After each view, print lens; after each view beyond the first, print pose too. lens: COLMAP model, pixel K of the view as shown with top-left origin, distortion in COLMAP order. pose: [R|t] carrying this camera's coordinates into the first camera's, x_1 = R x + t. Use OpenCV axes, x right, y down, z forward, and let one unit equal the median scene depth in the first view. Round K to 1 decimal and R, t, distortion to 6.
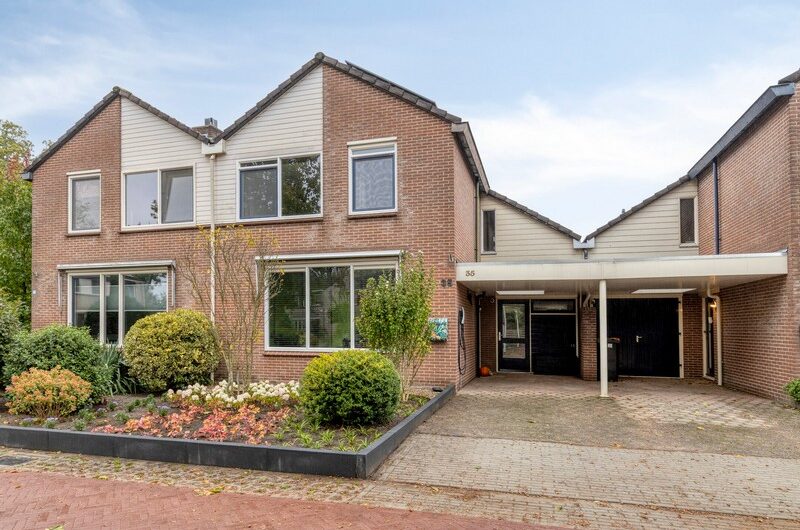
lens RADIAL K [[492.5, 0, 400.7], [0, 492.5, 286.7], [0, 0, 1]] dist [0.014033, -0.002561]
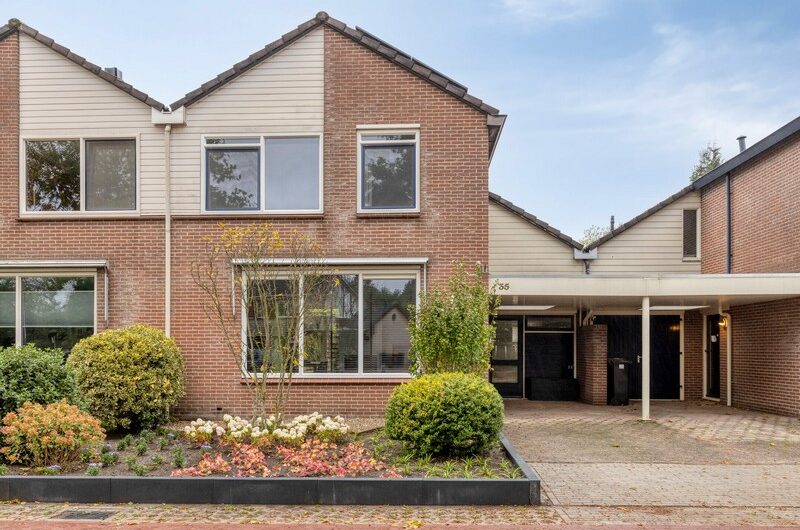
lens RADIAL K [[628.4, 0, 417.8], [0, 628.4, 305.0], [0, 0, 1]] dist [0.010015, -0.005131]
pose [[0.971716, 0.011832, 0.235856, -0.254118], [-0.015432, 0.999791, 0.013422, -0.006333], [-0.235647, -0.016682, 0.971695, -0.056701]]
